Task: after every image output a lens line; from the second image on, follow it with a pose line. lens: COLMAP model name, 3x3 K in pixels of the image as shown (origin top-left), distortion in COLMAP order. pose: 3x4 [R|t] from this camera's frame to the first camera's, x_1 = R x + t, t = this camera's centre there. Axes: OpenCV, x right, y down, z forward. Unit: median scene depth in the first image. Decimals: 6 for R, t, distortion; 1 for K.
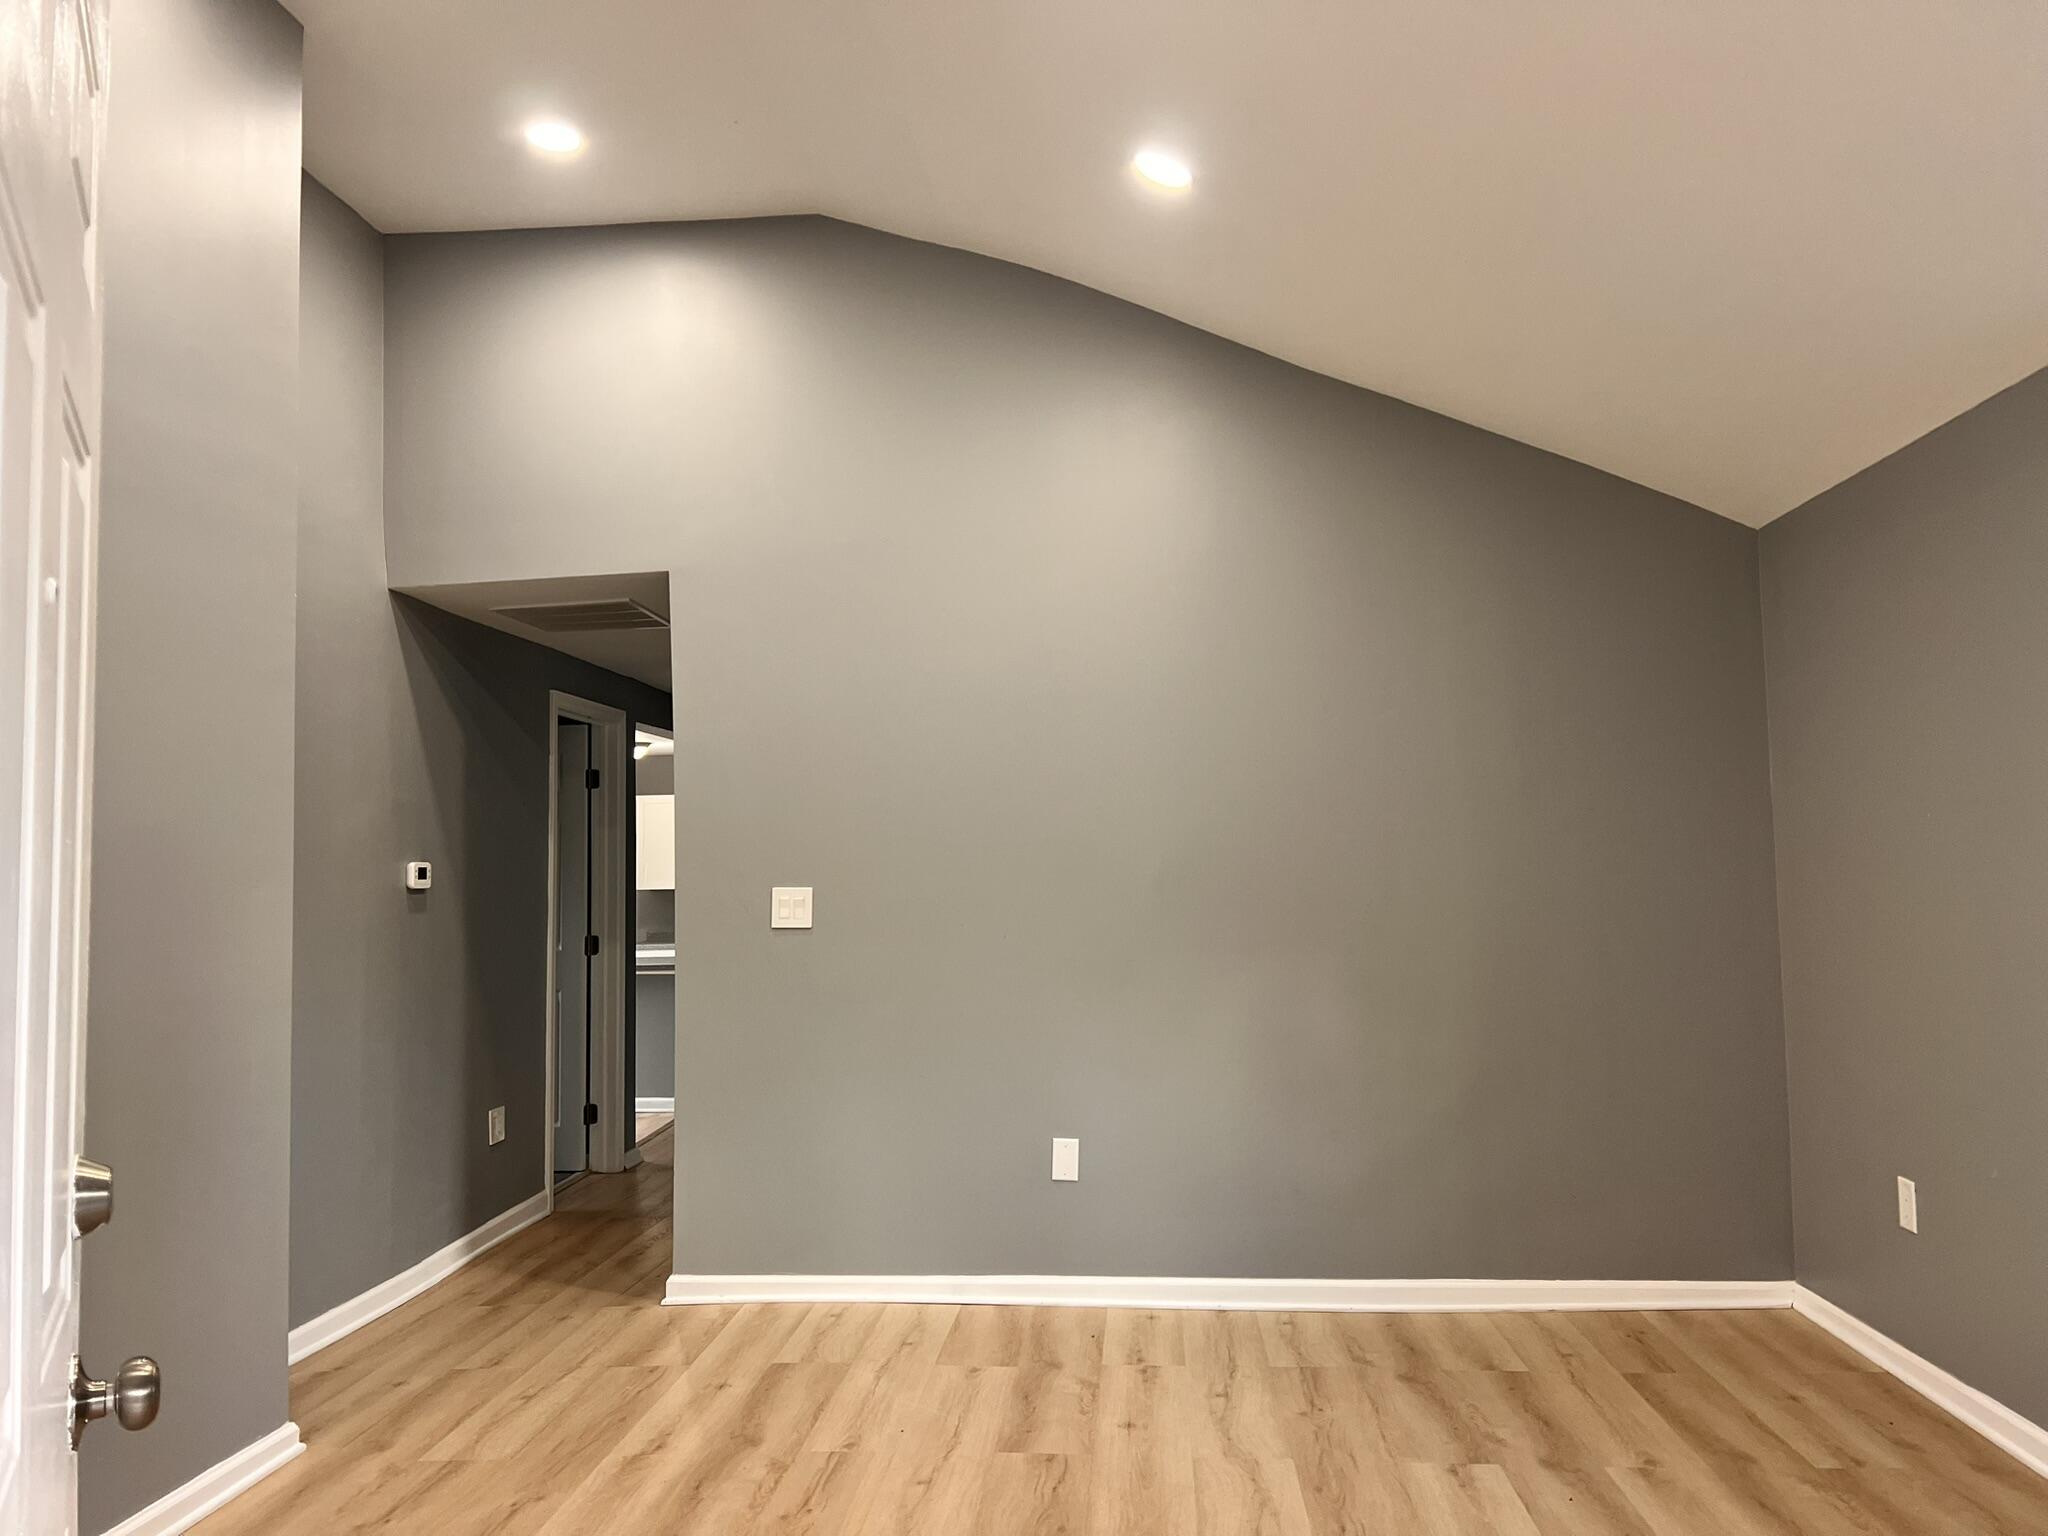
lens RADIAL K [[1604.8, 0, 1020.9], [0, 1604.8, 788.7], [0, 0, 1]] dist [0.085606, -0.078590]
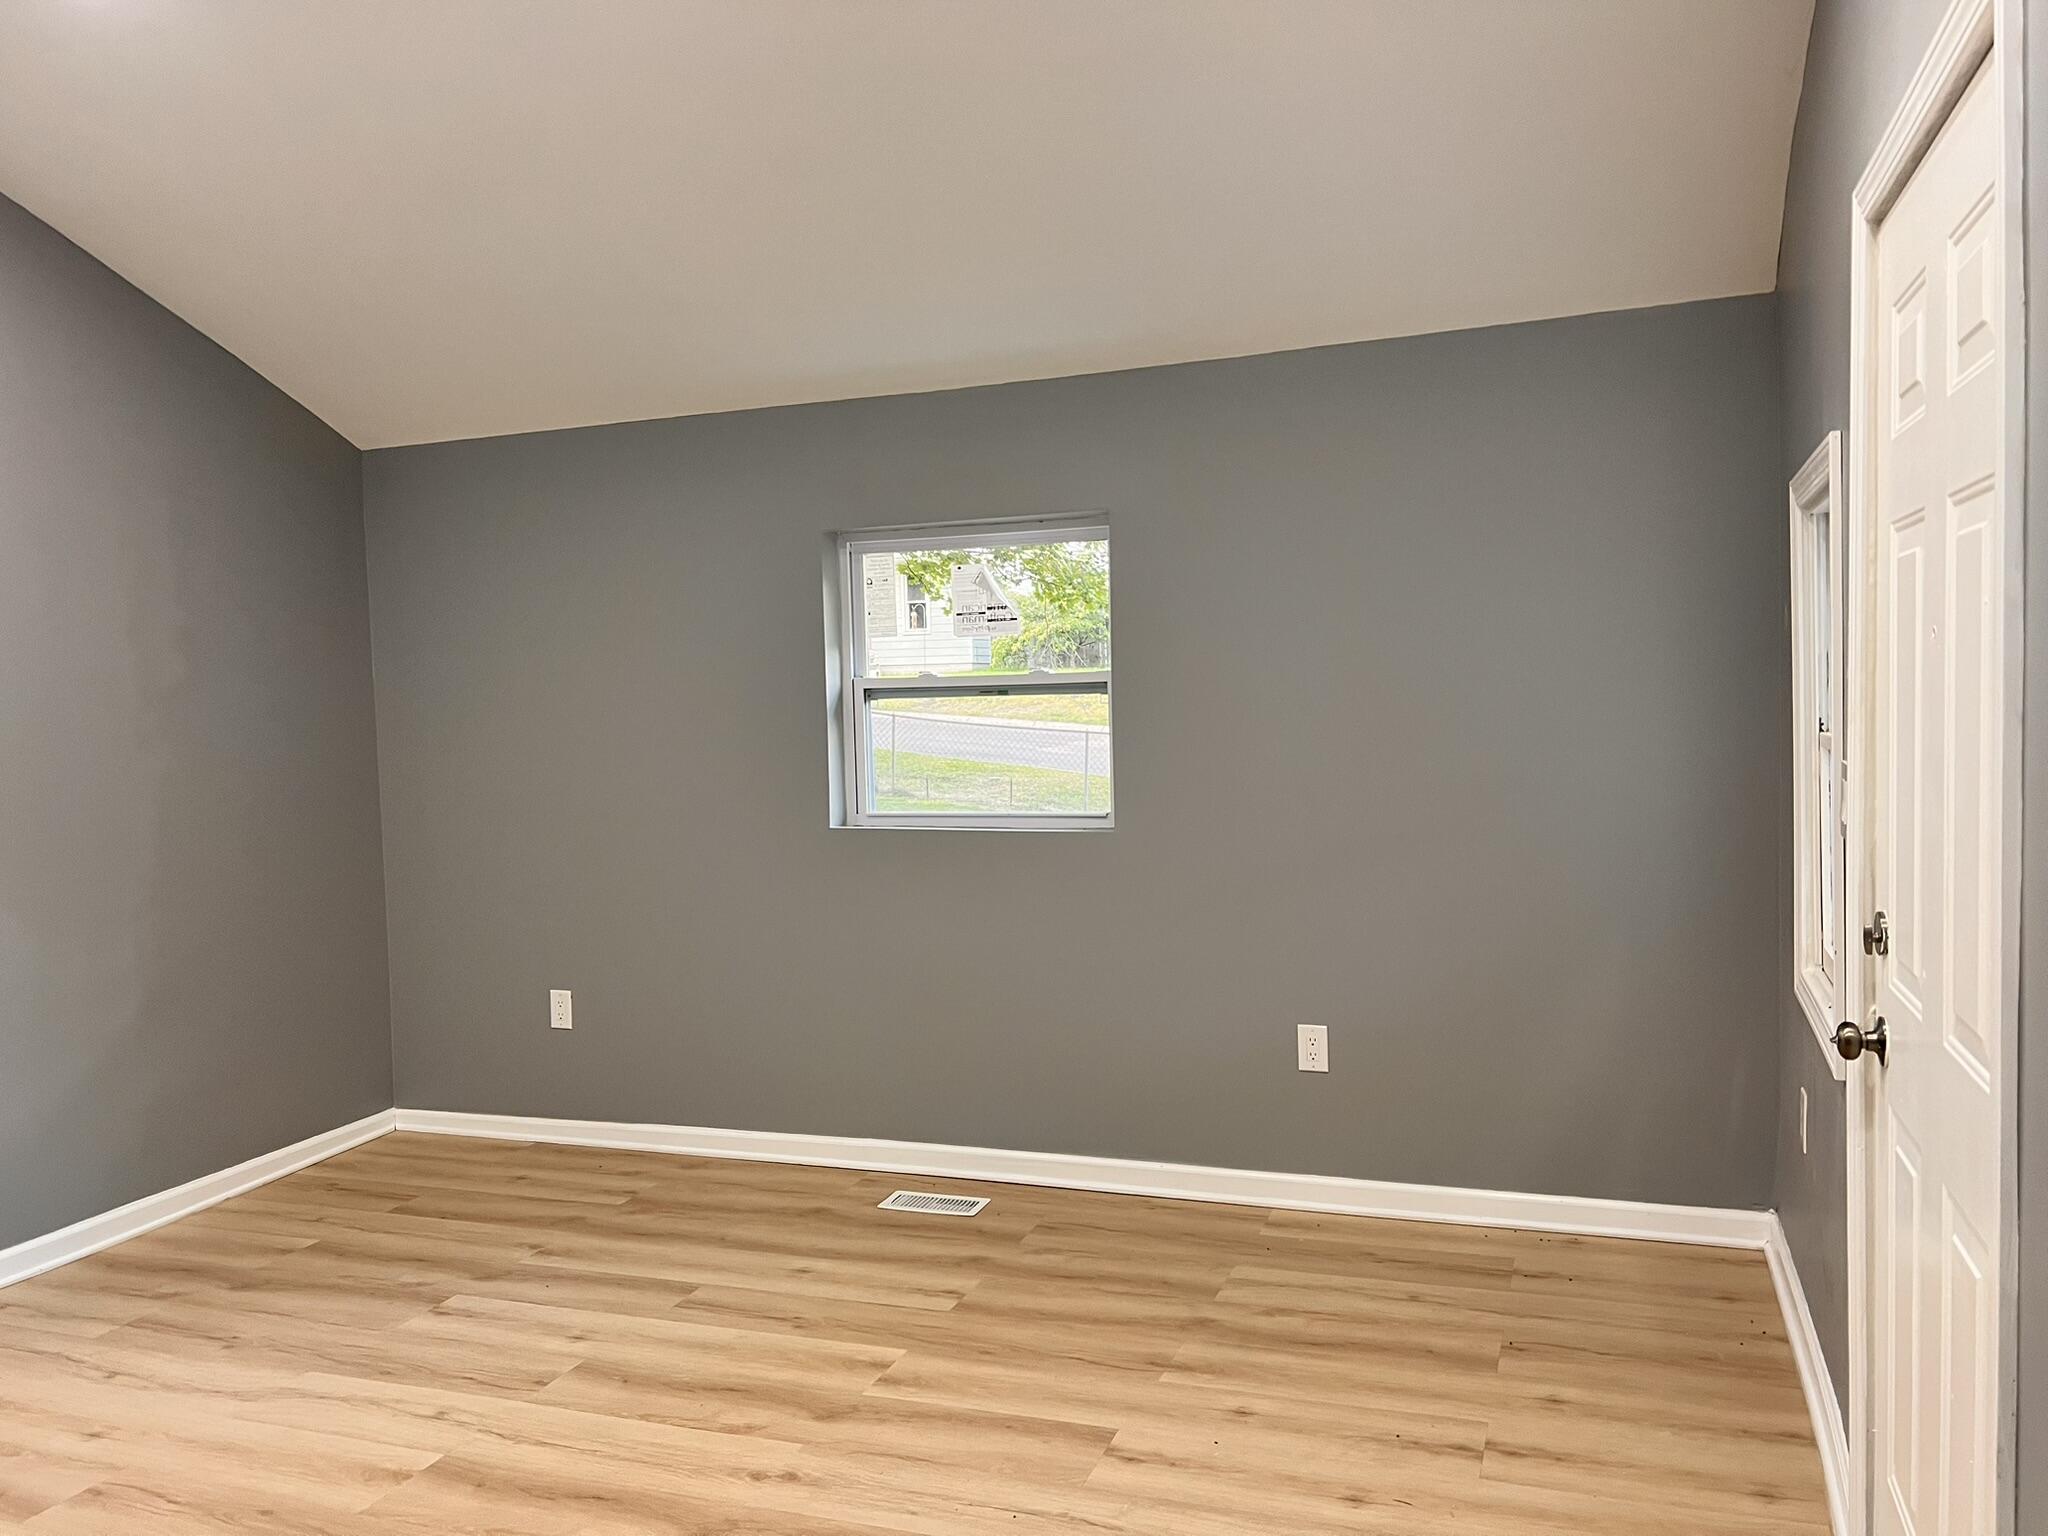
lens RADIAL K [[1604.8, 0, 1020.9], [0, 1604.8, 788.7], [0, 0, 1]] dist [0.085606, -0.078590]
pose [[0.268231, -0.051466, 0.961979, -0.576178], [-0.023911, 0.997909, 0.060055, -0.008092], [-0.963058, -0.039110, 0.266439, 0.298606]]
